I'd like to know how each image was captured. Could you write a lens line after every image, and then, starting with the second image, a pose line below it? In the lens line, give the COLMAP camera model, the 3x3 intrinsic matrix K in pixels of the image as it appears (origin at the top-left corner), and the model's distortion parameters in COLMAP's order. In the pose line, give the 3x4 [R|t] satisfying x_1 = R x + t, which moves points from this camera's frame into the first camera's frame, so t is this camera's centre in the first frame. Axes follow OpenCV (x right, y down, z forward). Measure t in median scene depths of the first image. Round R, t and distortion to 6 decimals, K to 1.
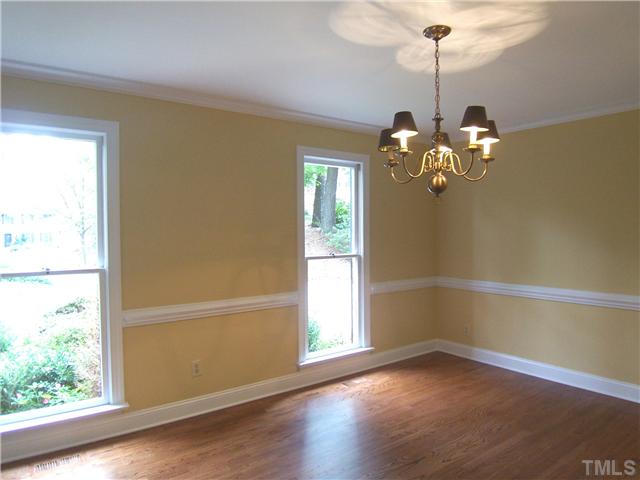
lens RADIAL K [[437.3, 0, 320.0], [0, 437.3, 240.0], [0, 0, 1]] dist [-0.019668, -0.002714]
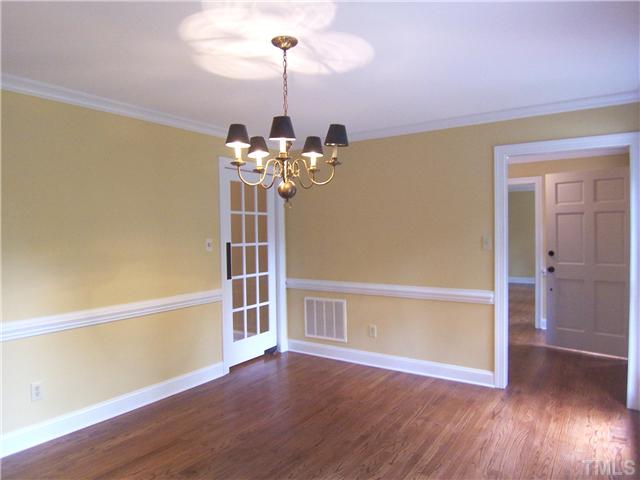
lens RADIAL K [[437.3, 0, 320.0], [0, 437.3, 240.0], [0, 0, 1]] dist [-0.019668, -0.002714]
pose [[-0.941586, 0.028130, -0.335594, 0.495968], [0.012369, 0.998722, 0.049011, -0.052854], [0.336544, 0.041997, -0.940731, 1.822173]]
